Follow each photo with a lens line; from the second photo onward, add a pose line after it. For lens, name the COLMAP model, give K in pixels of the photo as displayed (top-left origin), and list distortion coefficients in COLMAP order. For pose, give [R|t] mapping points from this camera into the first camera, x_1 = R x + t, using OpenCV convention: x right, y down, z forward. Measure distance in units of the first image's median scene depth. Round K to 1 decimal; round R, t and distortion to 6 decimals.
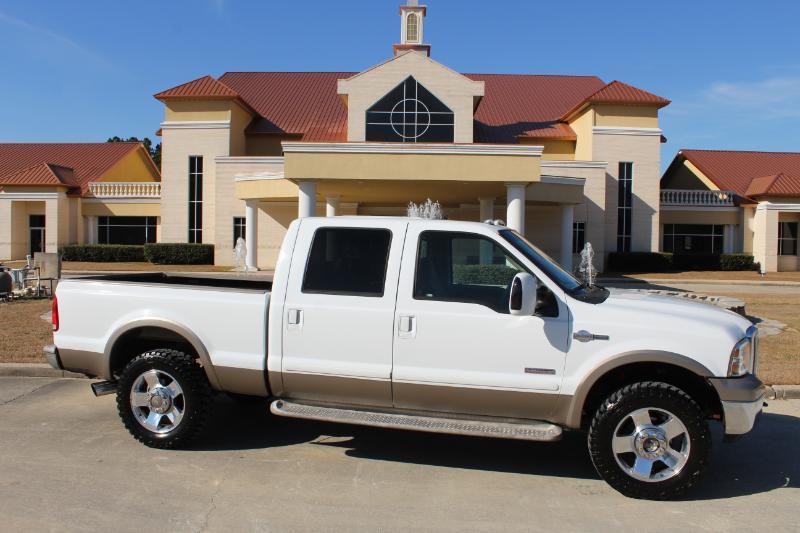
lens RADIAL K [[669.7, 0, 397.5], [0, 669.7, 265.3], [0, 0, 1]] dist [-0.156301, 0.129909]
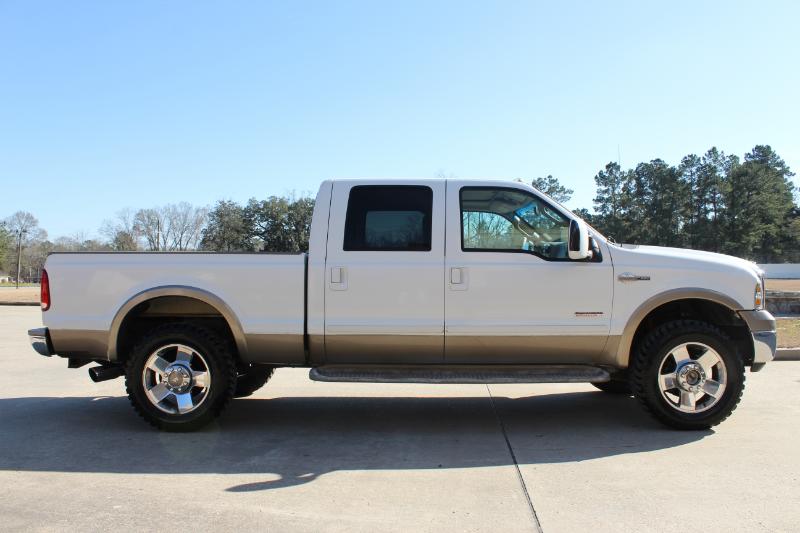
lens RADIAL K [[669.7, 0, 396.7], [0, 669.7, 263.4], [0, 0, 1]] dist [-0.156301, 0.129909]
pose [[0.976980, -0.014275, 0.212854, -0.032167], [0.033038, 0.995846, -0.084852, 0.016766], [-0.210758, 0.089931, 0.973393, 0.004457]]
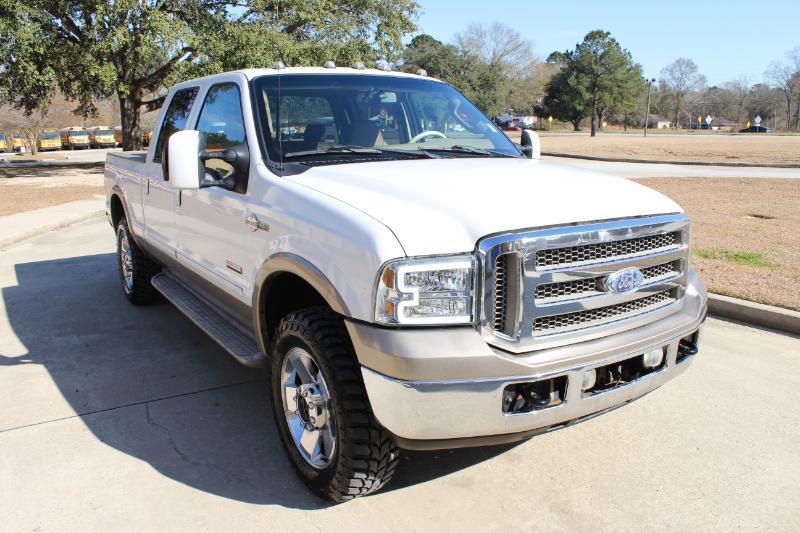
lens RADIAL K [[669.7, 0, 402.5], [0, 669.7, 261.2], [0, 0, 1]] dist [-0.156301, 0.129909]
pose [[0.731565, 0.116884, -0.671677, 0.089345], [-0.025078, 0.989141, 0.144815, 0.004507], [0.681310, -0.089098, 0.726552, 0.063624]]
